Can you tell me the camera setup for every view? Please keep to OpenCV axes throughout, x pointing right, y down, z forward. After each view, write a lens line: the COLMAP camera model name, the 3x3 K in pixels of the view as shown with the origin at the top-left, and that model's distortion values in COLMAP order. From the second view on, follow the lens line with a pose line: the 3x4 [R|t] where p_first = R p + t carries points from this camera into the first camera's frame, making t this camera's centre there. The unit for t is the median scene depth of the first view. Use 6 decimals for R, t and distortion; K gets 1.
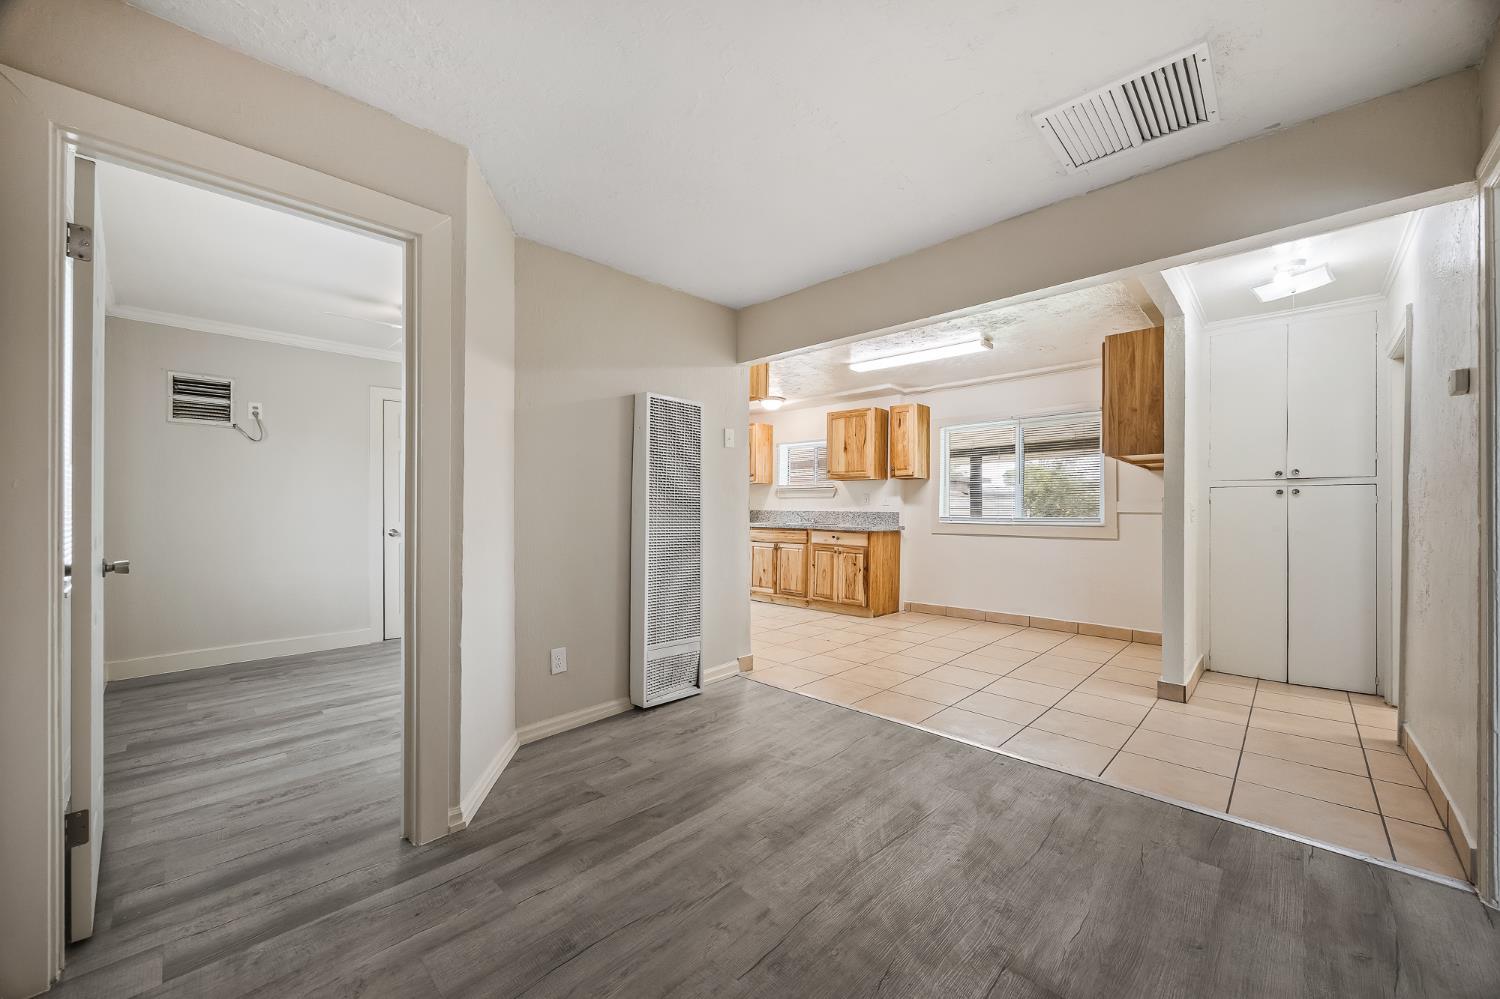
lens RADIAL K [[570.9, 0, 750.9], [0, 570.9, 505.4], [0, 0, 1]] dist [-0.000969, -0.000042]
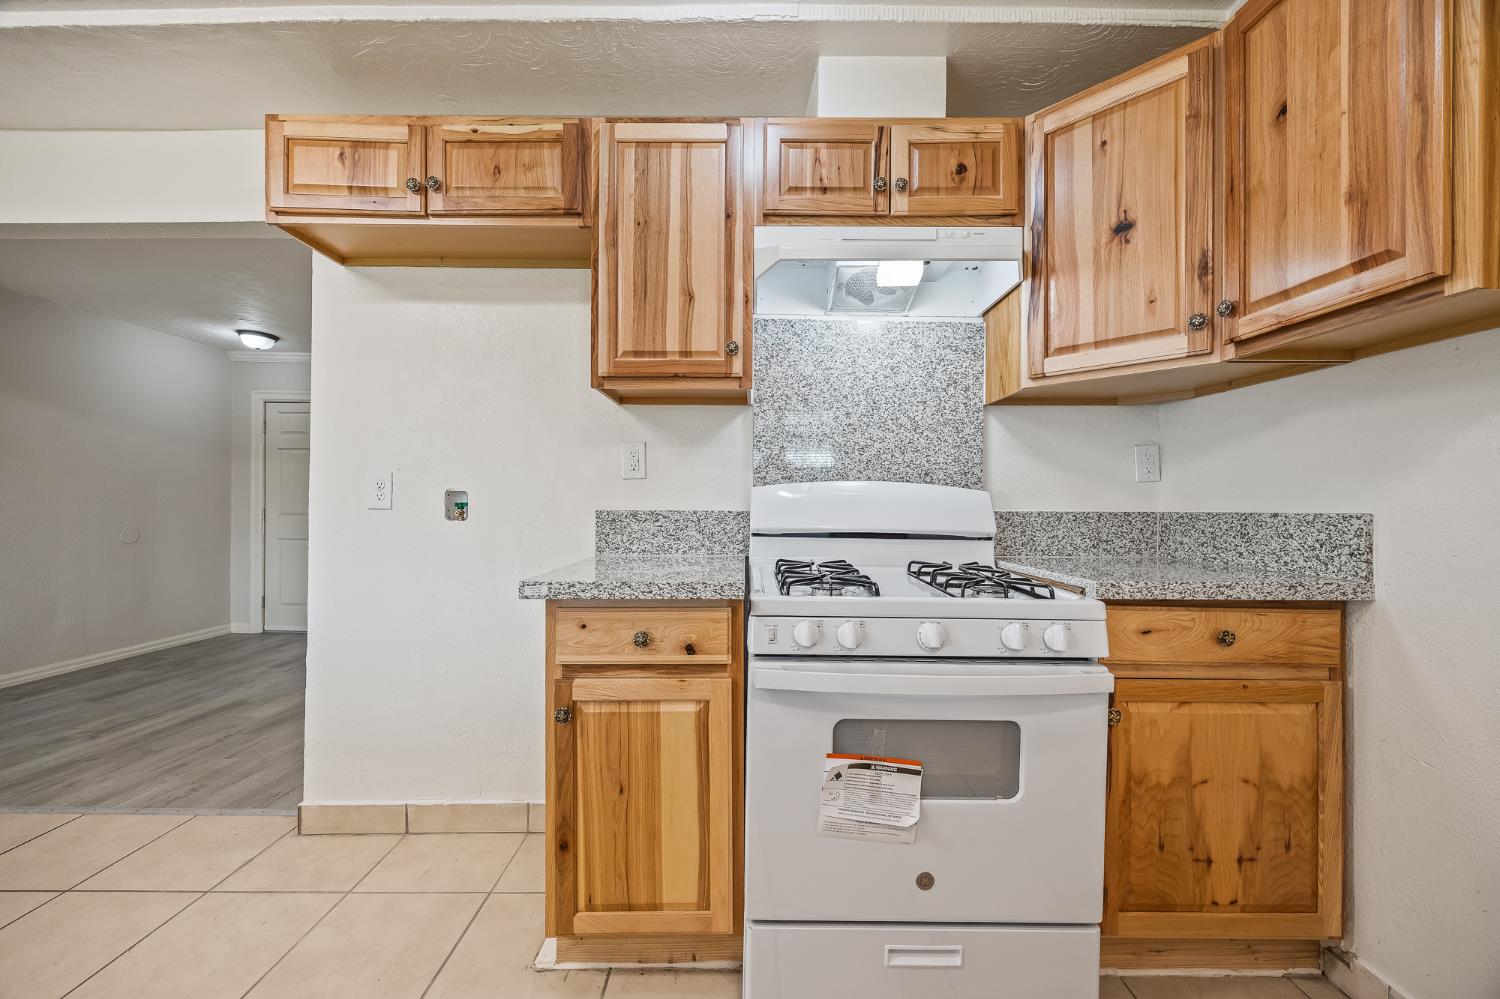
lens RADIAL K [[580.8, 0, 753.9], [0, 580.8, 501.4], [0, 0, 1]] dist [-0.002246, -0.000614]
pose [[-0.722423, -0.007666, -0.691409, 0.054149], [-0.004986, 0.999970, -0.005878, 0.000835], [0.691433, -0.000799, -0.722440, 1.309495]]
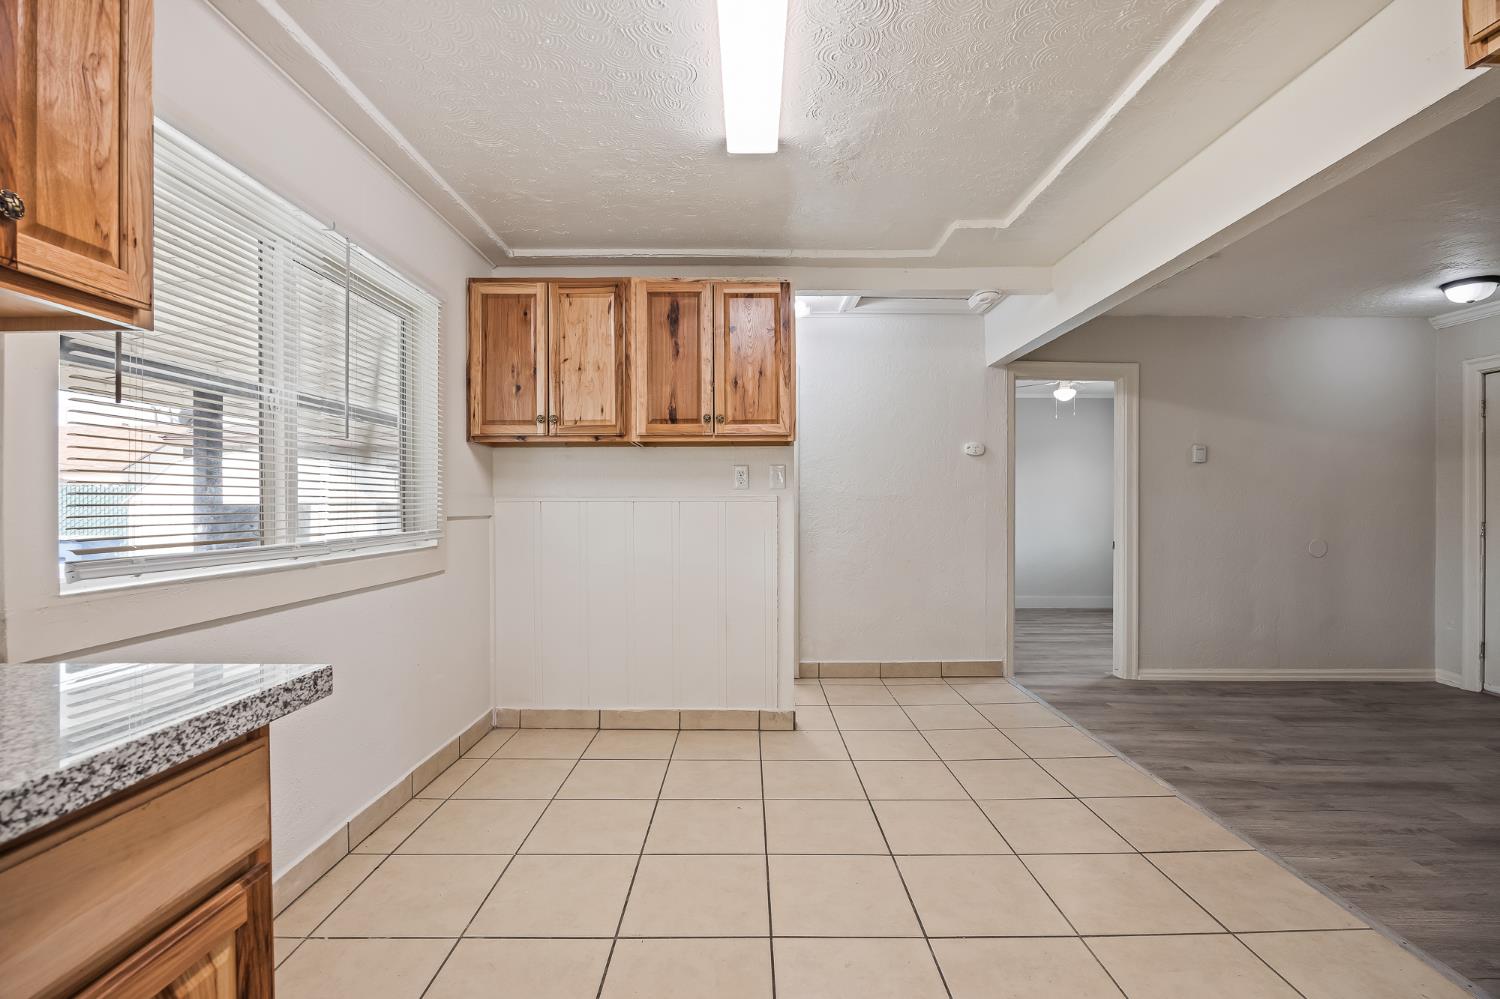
lens RADIAL K [[651.1, 0, 752.4], [0, 651.1, 504.8], [0, 0, 1]] dist [-0.014420, -0.000046]
pose [[-0.700275, -0.005186, 0.713855, 0.043602], [-0.008895, 0.999959, -0.001461, -0.000351], [-0.713818, -0.007373, -0.700292, 1.214156]]
